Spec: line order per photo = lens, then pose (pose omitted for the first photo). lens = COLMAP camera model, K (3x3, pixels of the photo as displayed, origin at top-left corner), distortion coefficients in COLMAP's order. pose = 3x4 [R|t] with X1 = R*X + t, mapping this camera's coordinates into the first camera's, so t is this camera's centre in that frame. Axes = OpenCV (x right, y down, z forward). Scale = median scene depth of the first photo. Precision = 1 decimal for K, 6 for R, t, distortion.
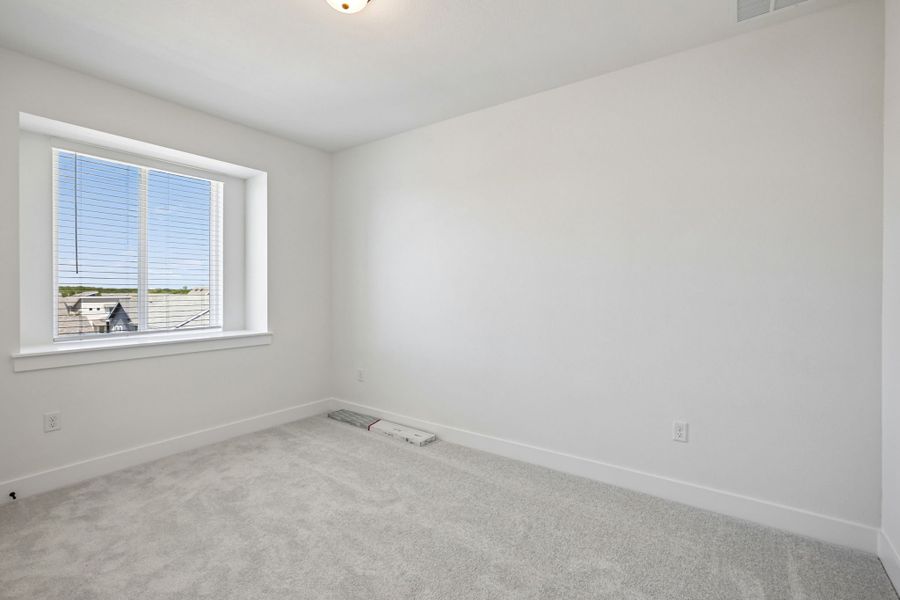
lens RADIAL K [[408.3, 0, 452.5], [0, 408.3, 298.6], [0, 0, 1]] dist [-0.039515, 0.015109]
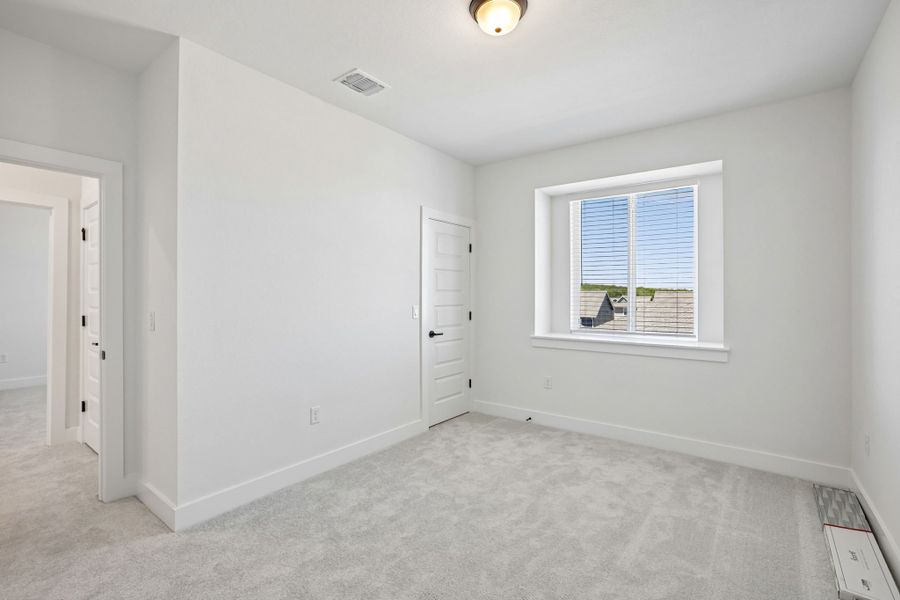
lens RADIAL K [[408.3, 0, 448.4], [0, 408.3, 296.6], [0, 0, 1]] dist [-0.039515, 0.015109]
pose [[-0.046775, -0.000403, -0.998905, 0.512633], [-0.019578, 0.999808, 0.000514, -0.015831], [0.998714, 0.019581, -0.046774, 0.585143]]
